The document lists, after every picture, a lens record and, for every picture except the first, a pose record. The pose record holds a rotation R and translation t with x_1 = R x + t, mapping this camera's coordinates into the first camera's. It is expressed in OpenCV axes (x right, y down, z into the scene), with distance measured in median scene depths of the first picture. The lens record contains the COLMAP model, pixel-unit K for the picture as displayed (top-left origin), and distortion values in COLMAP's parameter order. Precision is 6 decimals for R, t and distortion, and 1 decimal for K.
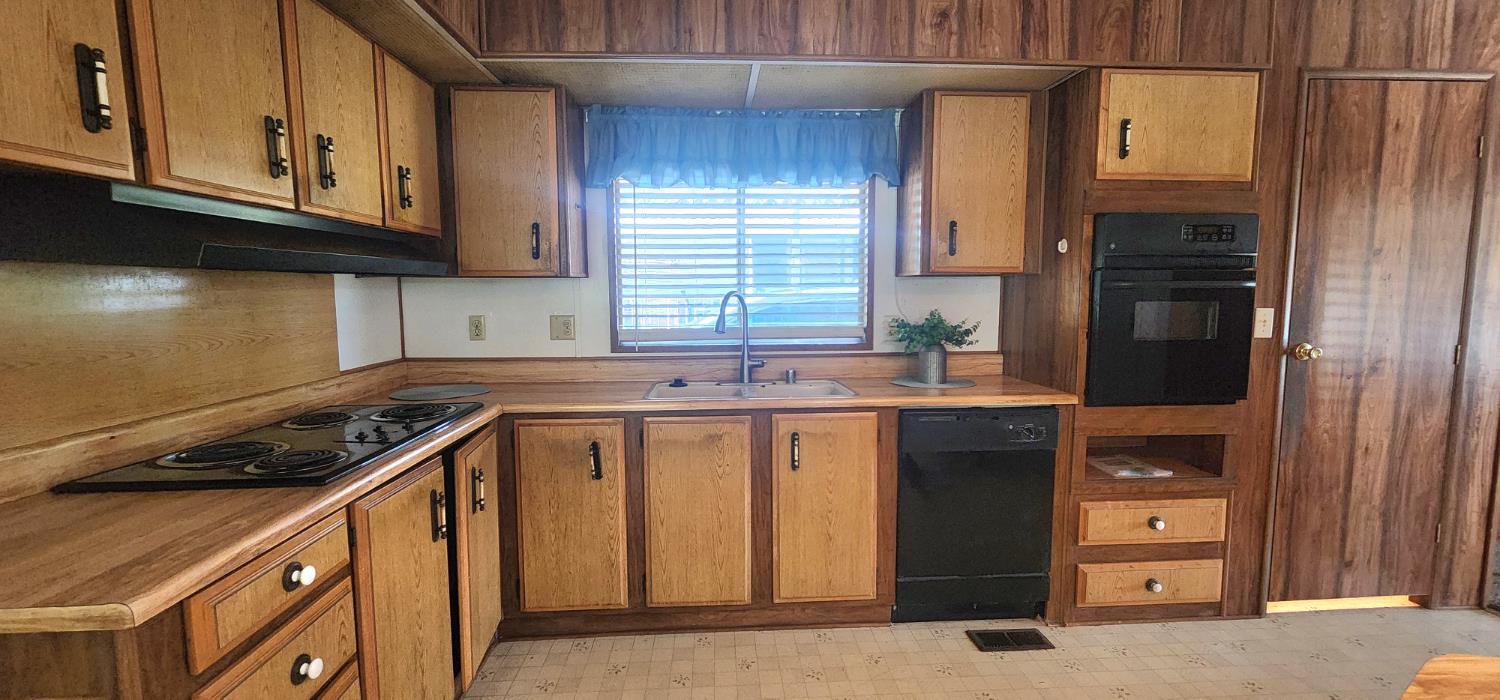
lens RADIAL K [[618.7, 0, 755.5], [0, 618.7, 348.6], [0, 0, 1]] dist [-0.001636, 0.000151]
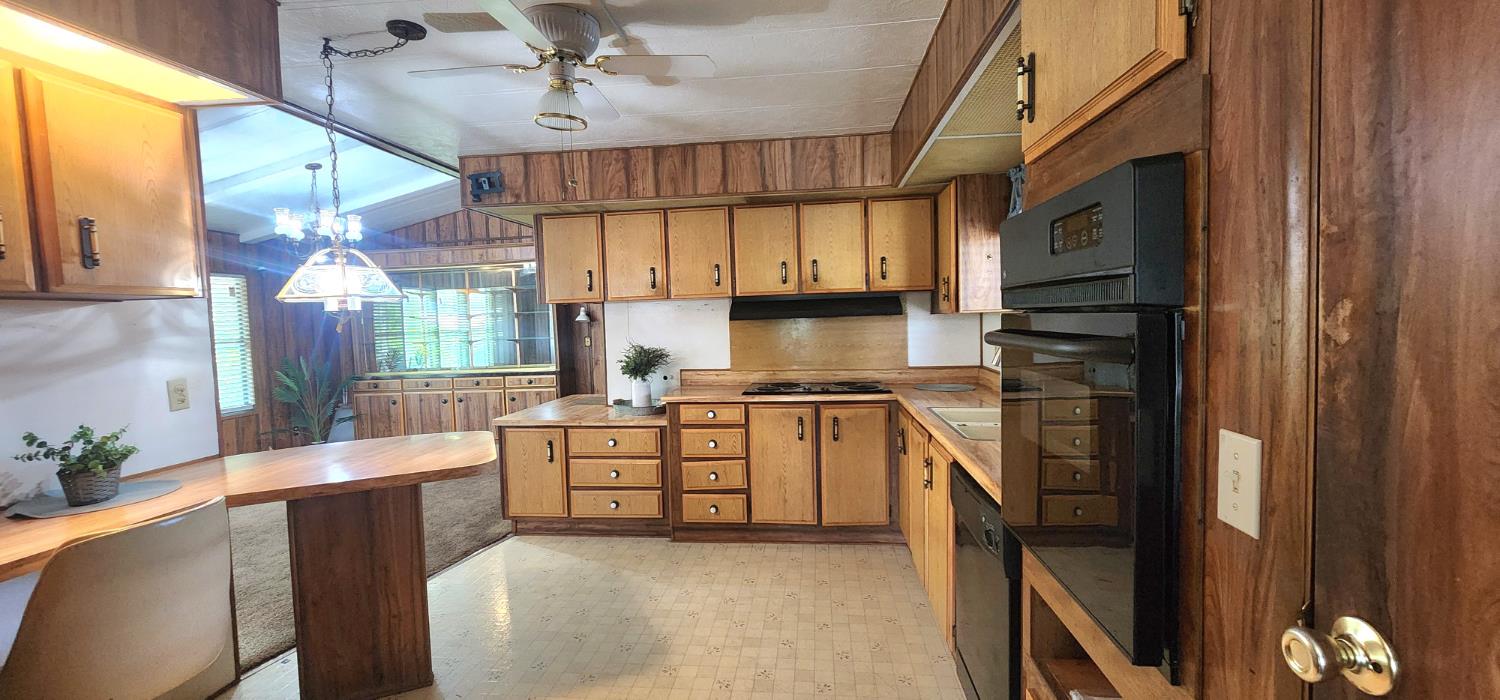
lens RADIAL K [[618.7, 0, 752.4], [0, 618.7, 352.3], [0, 0, 1]] dist [-0.001636, 0.000151]
pose [[-0.173980, 0.066113, -0.982527, 1.207768], [-0.067573, 0.994591, 0.078890, -0.118215], [0.982428, 0.080117, -0.168572, 0.859402]]
